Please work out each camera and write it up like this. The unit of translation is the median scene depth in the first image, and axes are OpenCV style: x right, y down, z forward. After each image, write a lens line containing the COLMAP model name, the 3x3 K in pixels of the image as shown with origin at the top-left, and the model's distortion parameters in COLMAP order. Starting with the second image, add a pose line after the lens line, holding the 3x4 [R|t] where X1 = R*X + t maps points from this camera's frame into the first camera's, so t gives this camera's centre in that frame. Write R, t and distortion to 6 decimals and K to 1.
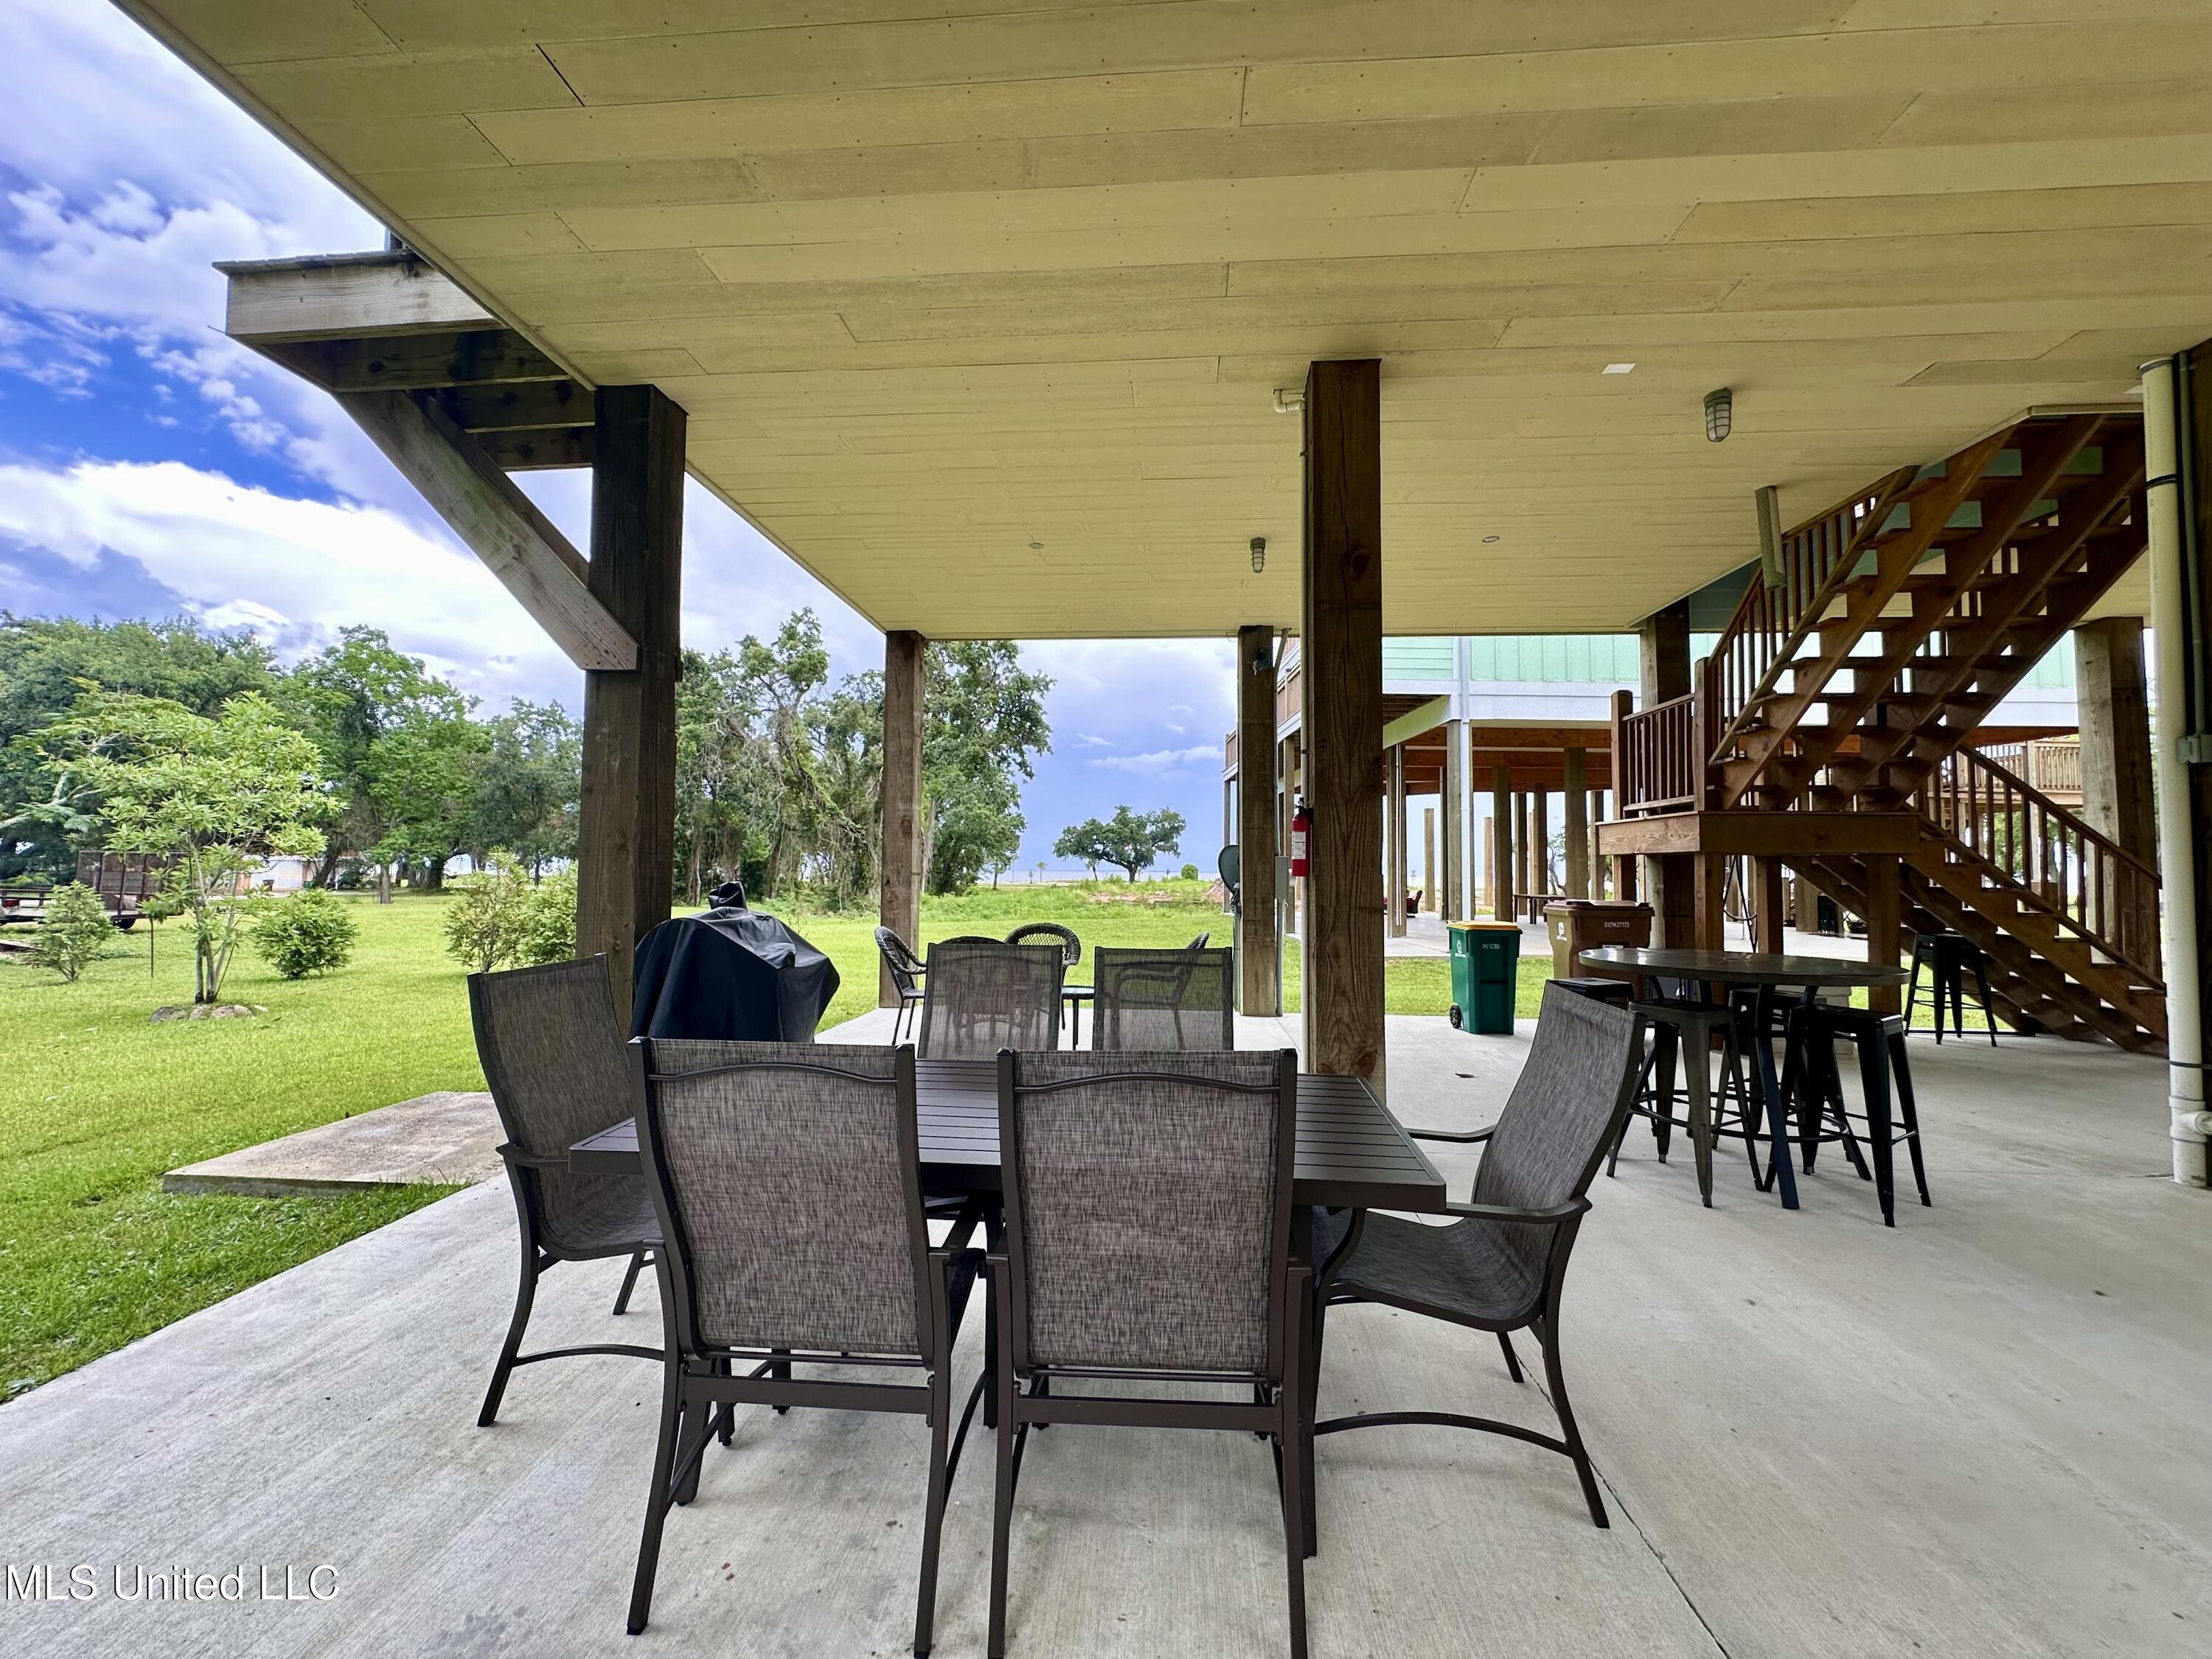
lens RADIAL K [[883.7, 0, 1106.0], [0, 883.7, 829.5], [0, 0, 1]] dist [-0.000284, 0.000157]
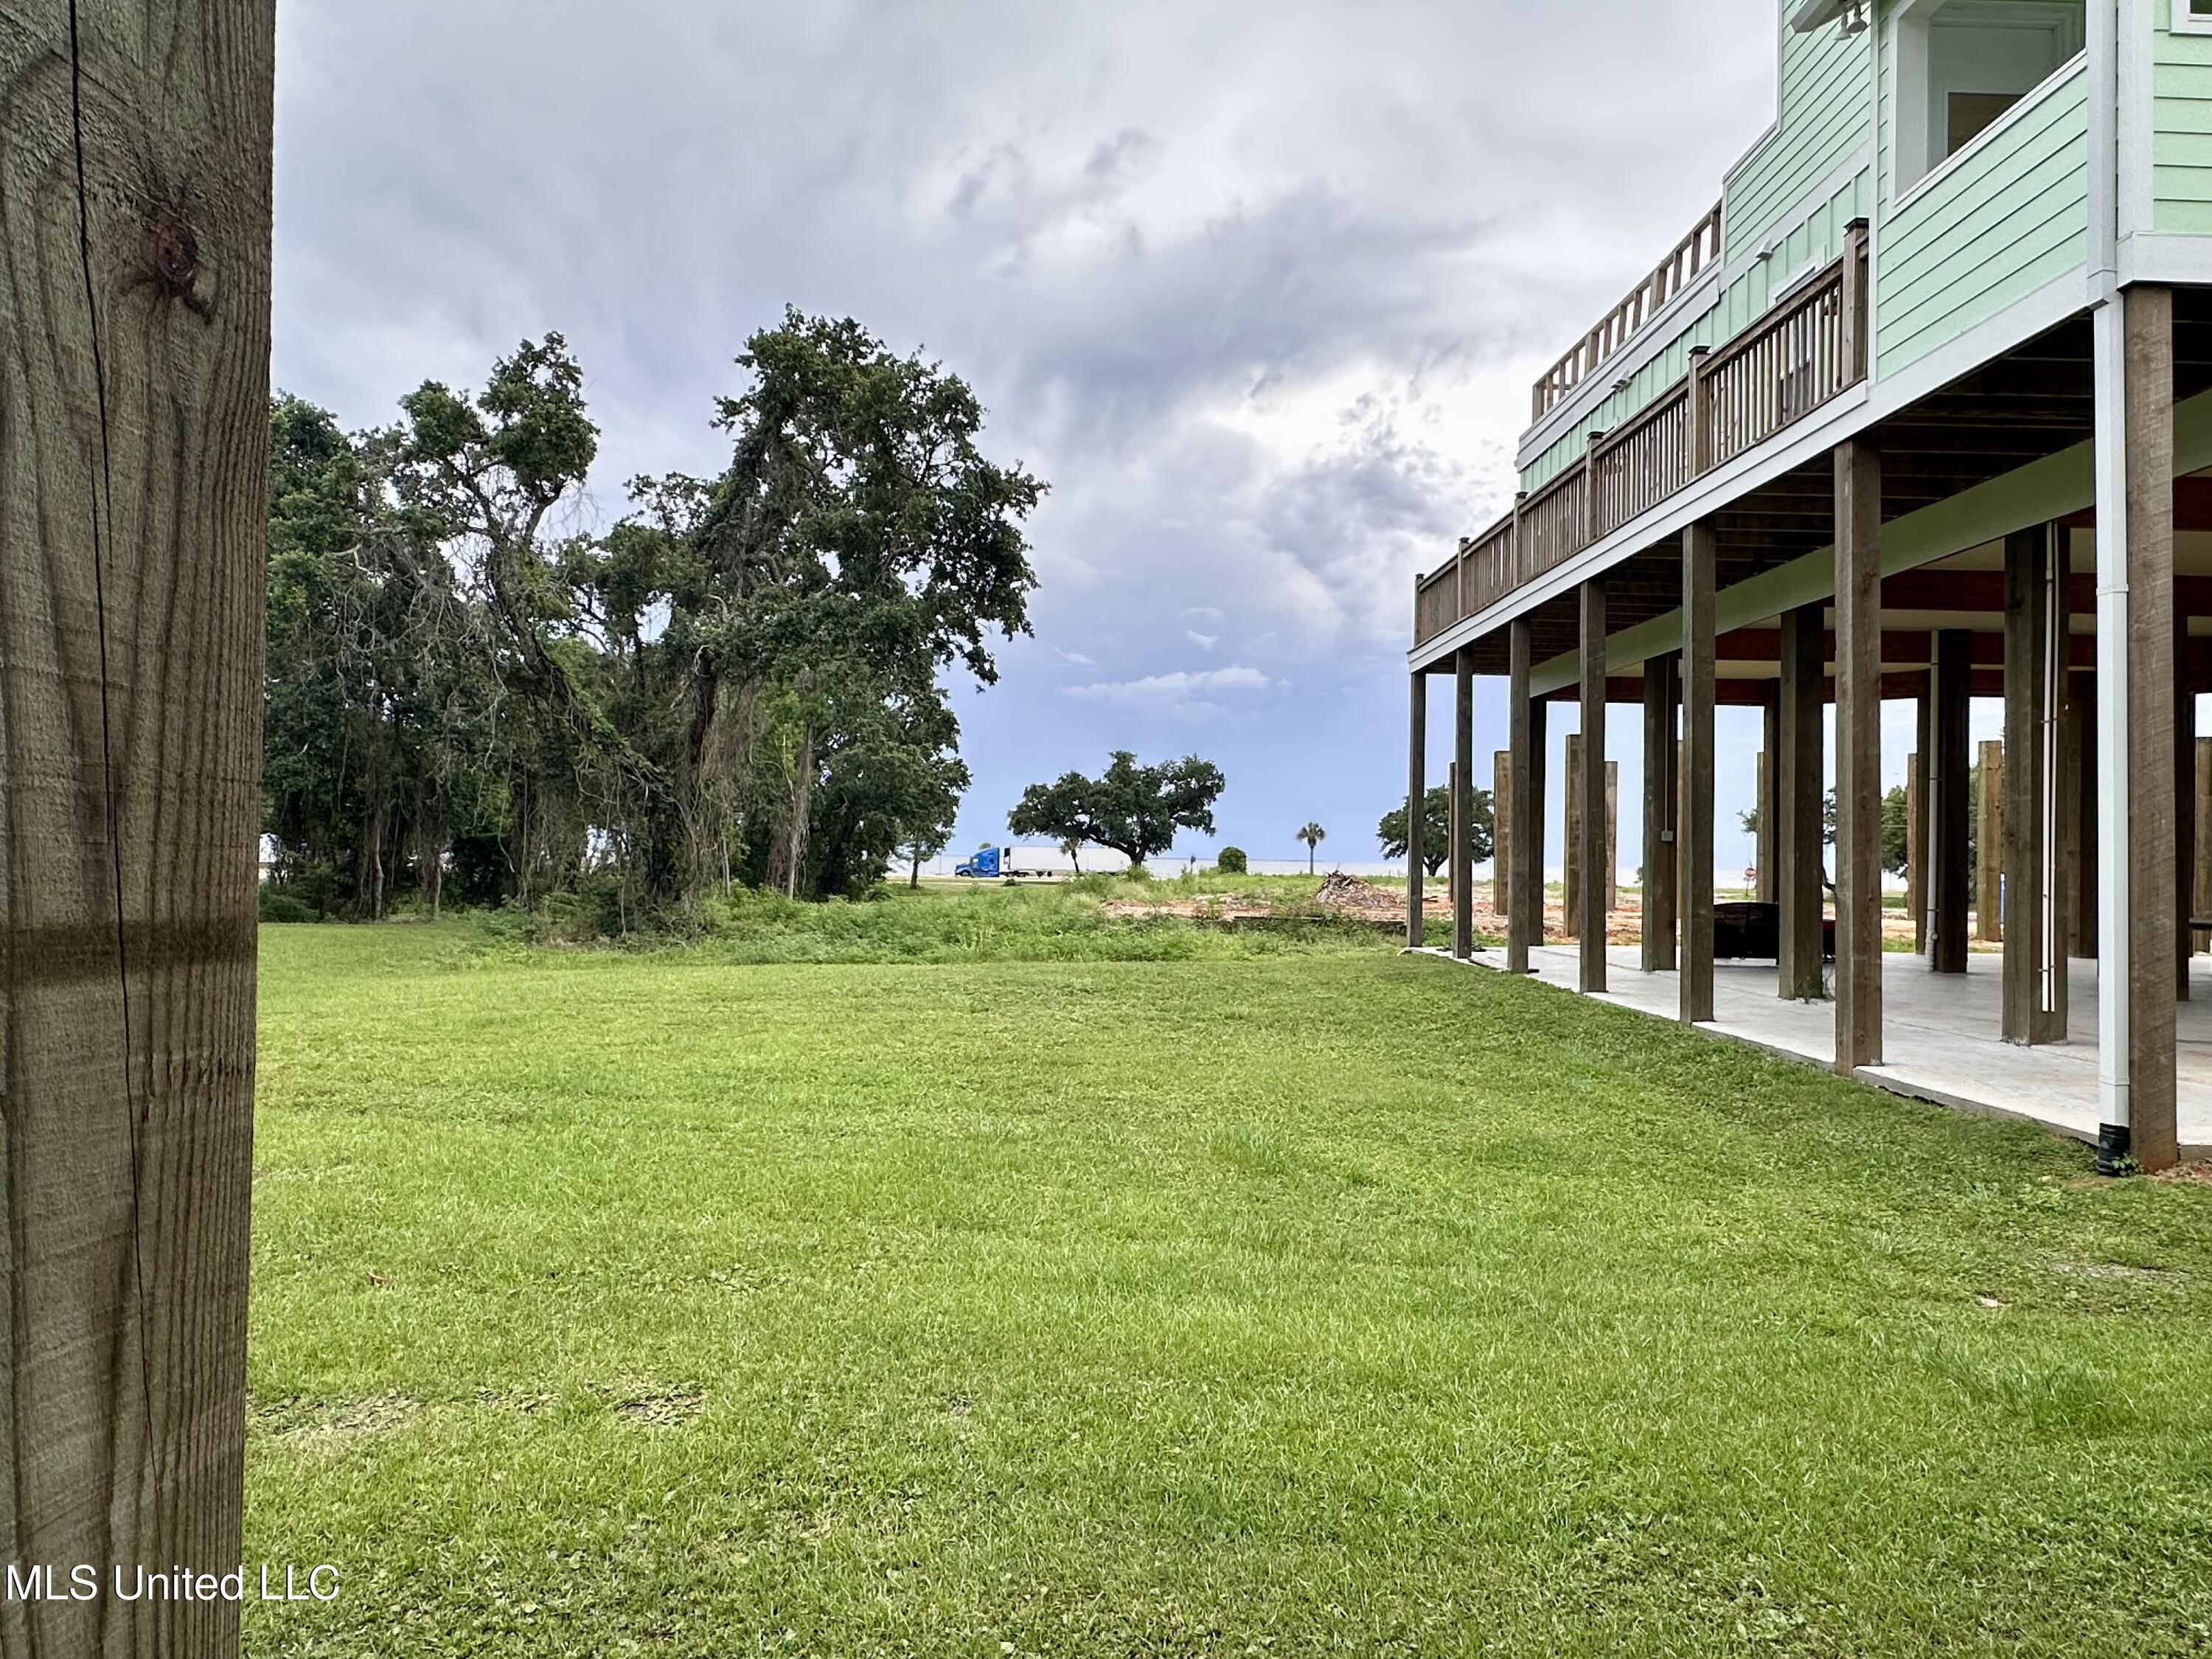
lens RADIAL K [[1377.3, 0, 1112.9], [0, 1377.3, 837.3], [0, 0, 1]] dist [0.000589, -0.001221]
pose [[0.999771, 0.005188, 0.020766, -0.031245], [-0.005862, 0.999453, 0.032552, 0.007631], [-0.020586, -0.032666, 0.999254, 0.183283]]
